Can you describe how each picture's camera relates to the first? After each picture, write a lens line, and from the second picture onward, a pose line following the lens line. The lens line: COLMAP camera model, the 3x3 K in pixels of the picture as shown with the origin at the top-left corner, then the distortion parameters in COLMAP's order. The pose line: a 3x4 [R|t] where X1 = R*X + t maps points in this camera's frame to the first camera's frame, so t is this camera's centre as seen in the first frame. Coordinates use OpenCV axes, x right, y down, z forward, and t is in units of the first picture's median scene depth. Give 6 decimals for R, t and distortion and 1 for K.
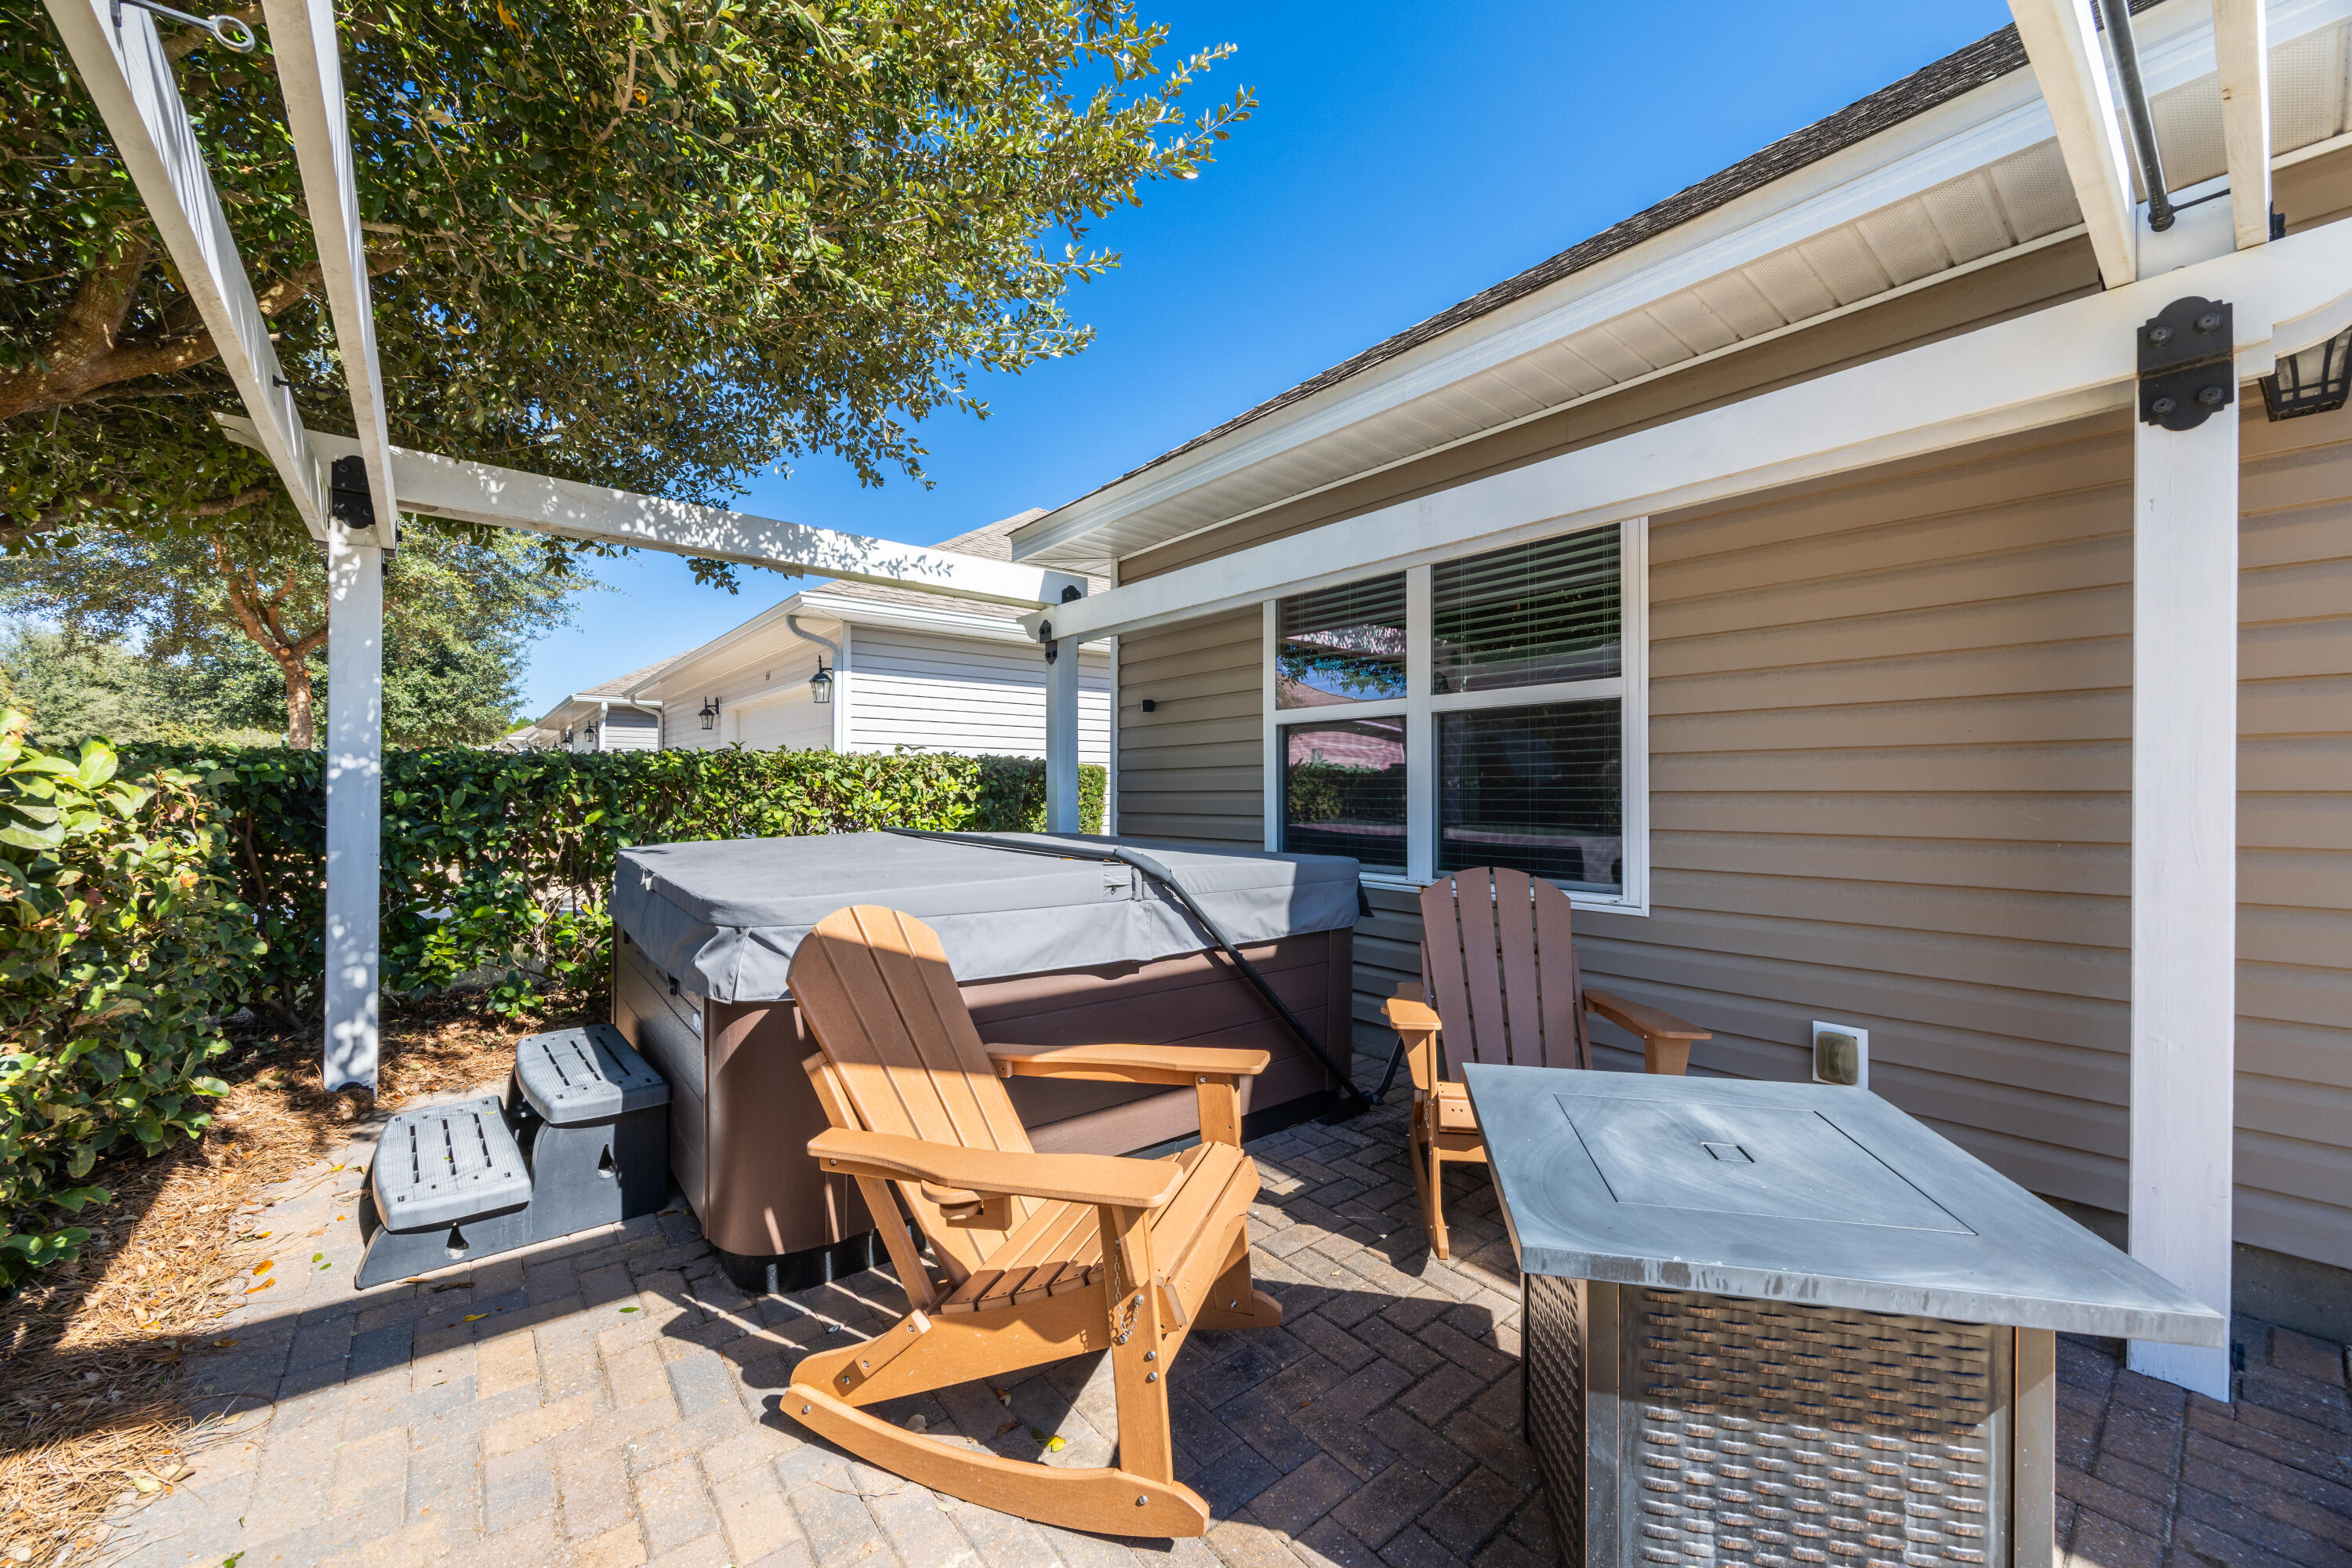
lens RADIAL K [[906.3, 0, 1188.5], [0, 906.3, 786.0], [0, 0, 1]] dist [0.000481, 0.000091]
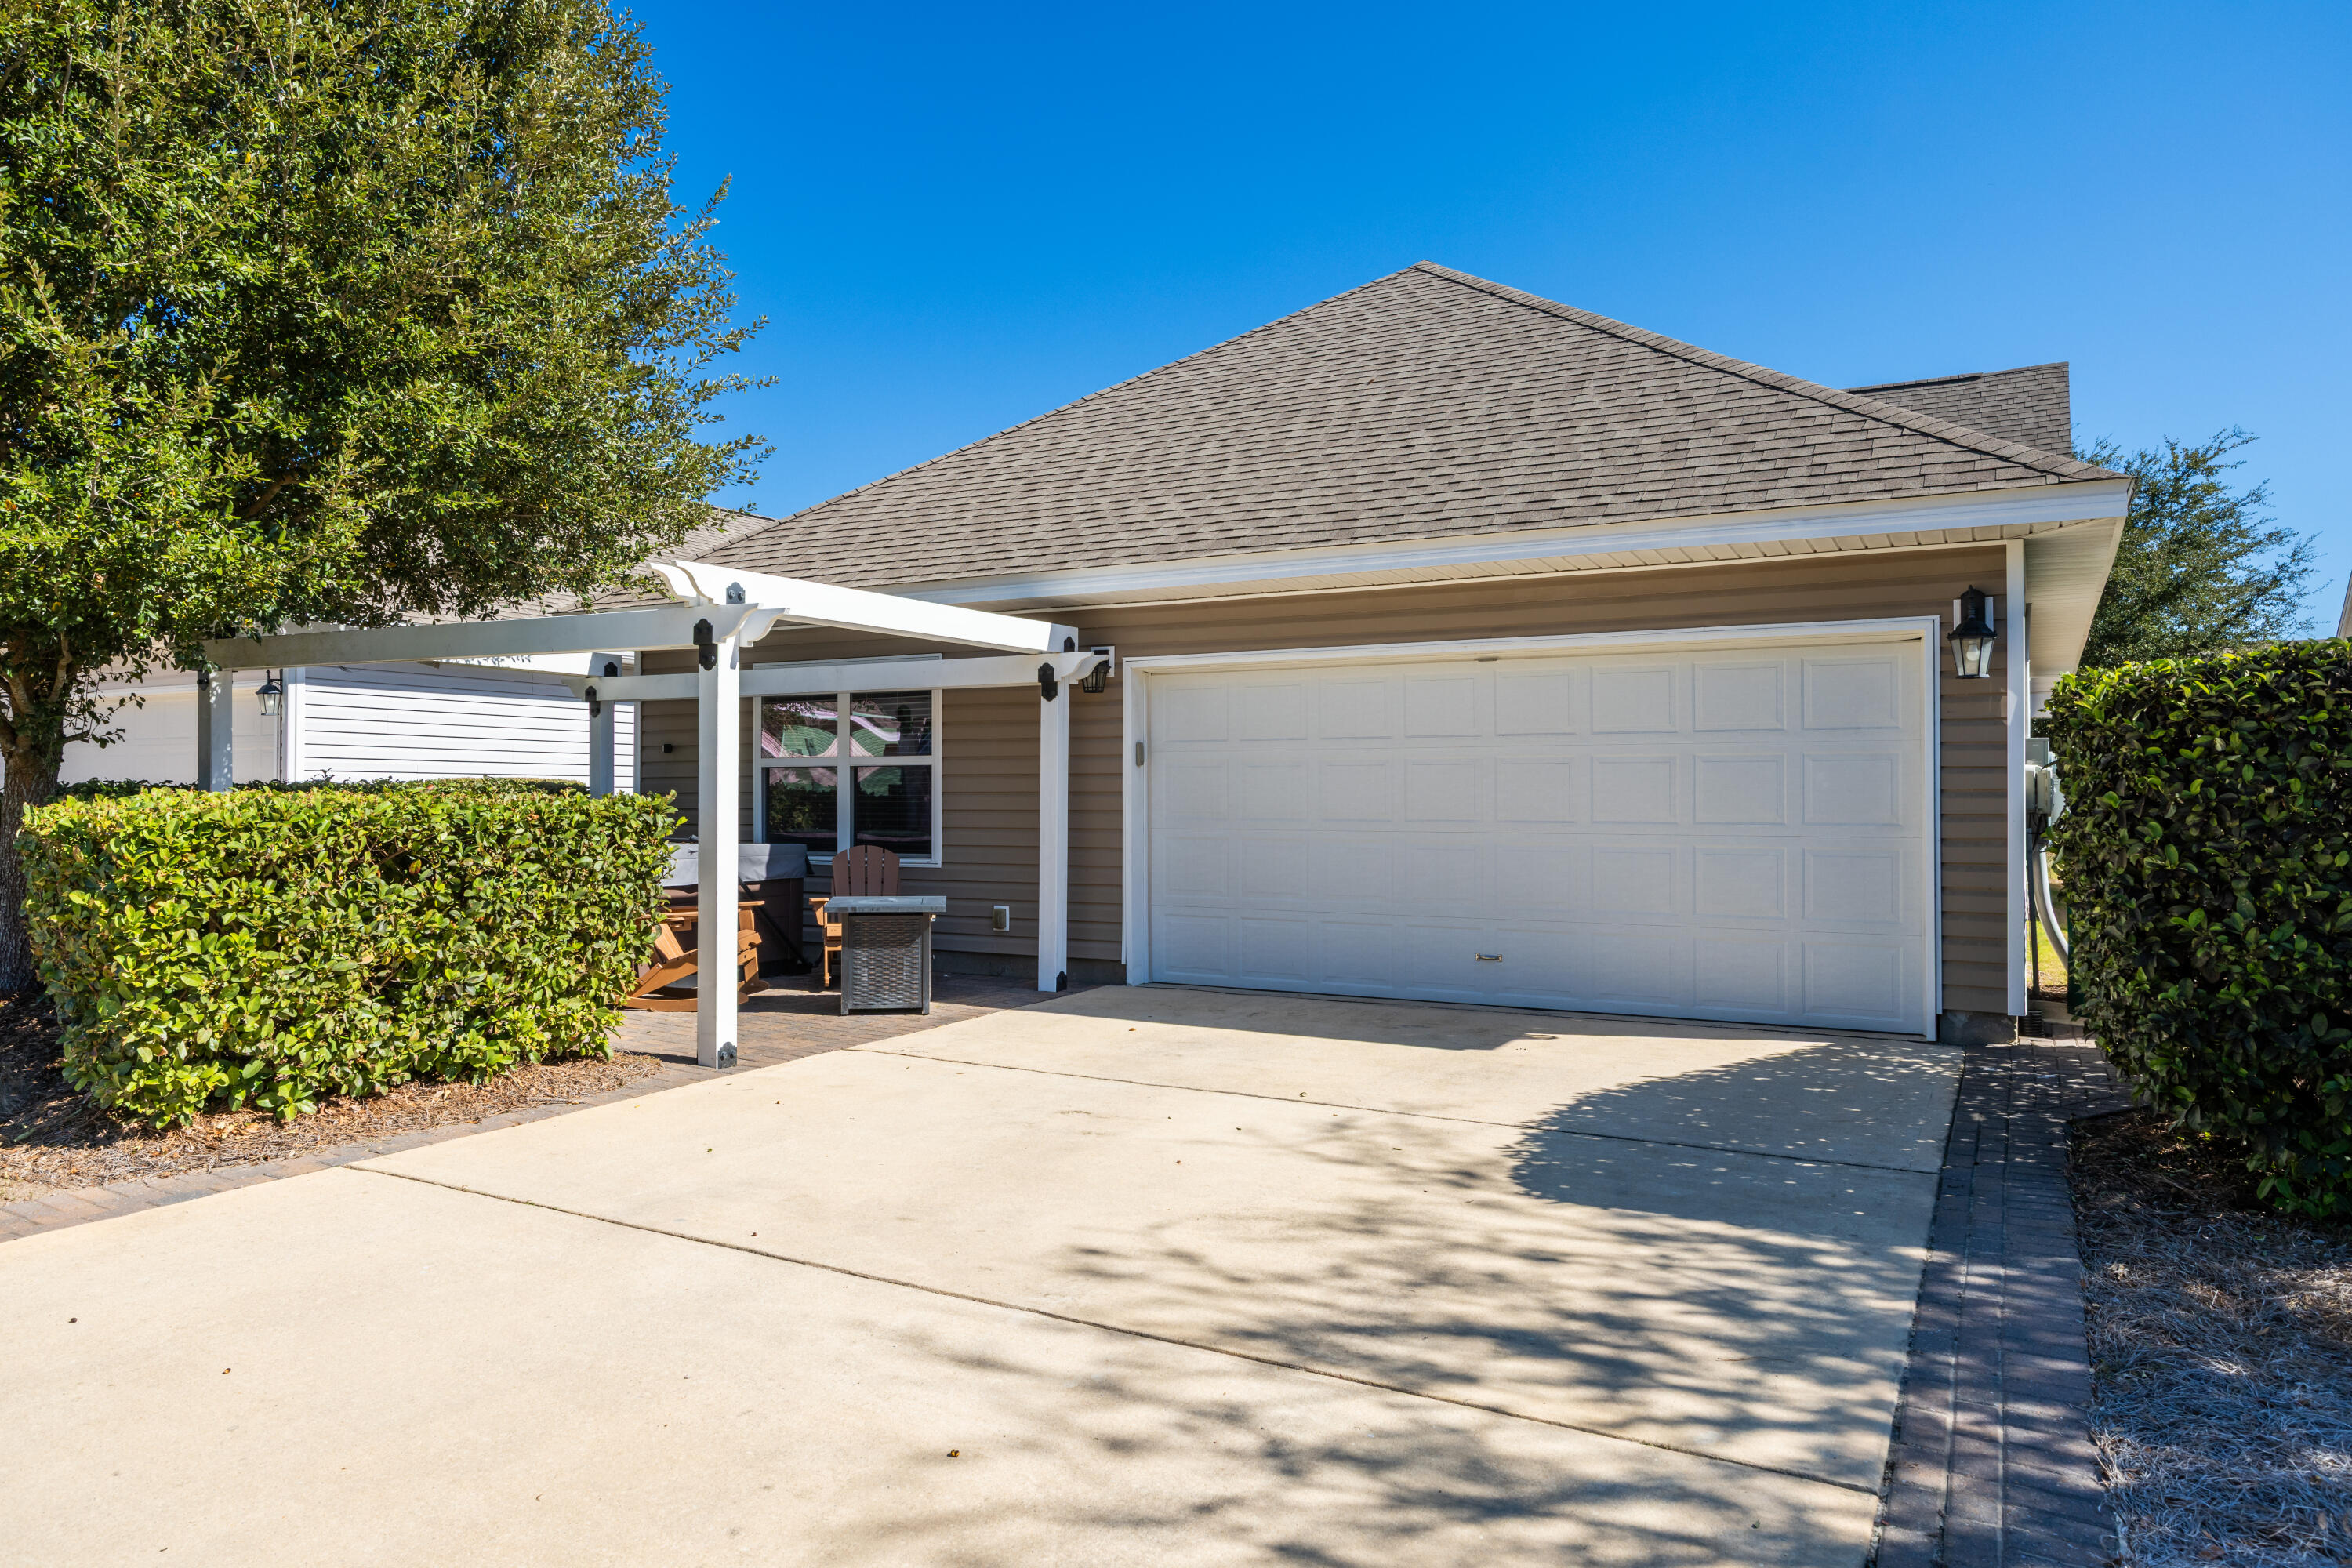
lens RADIAL K [[1531.2, 0, 1194.5], [0, 1531.2, 790.1], [0, 0, 1]] dist [0.002899, 0.000848]
pose [[0.931223, 0.004917, 0.364416, -0.205954], [-0.003528, 0.999984, -0.004477, -0.021589], [-0.364432, 0.002883, 0.931226, -2.106246]]
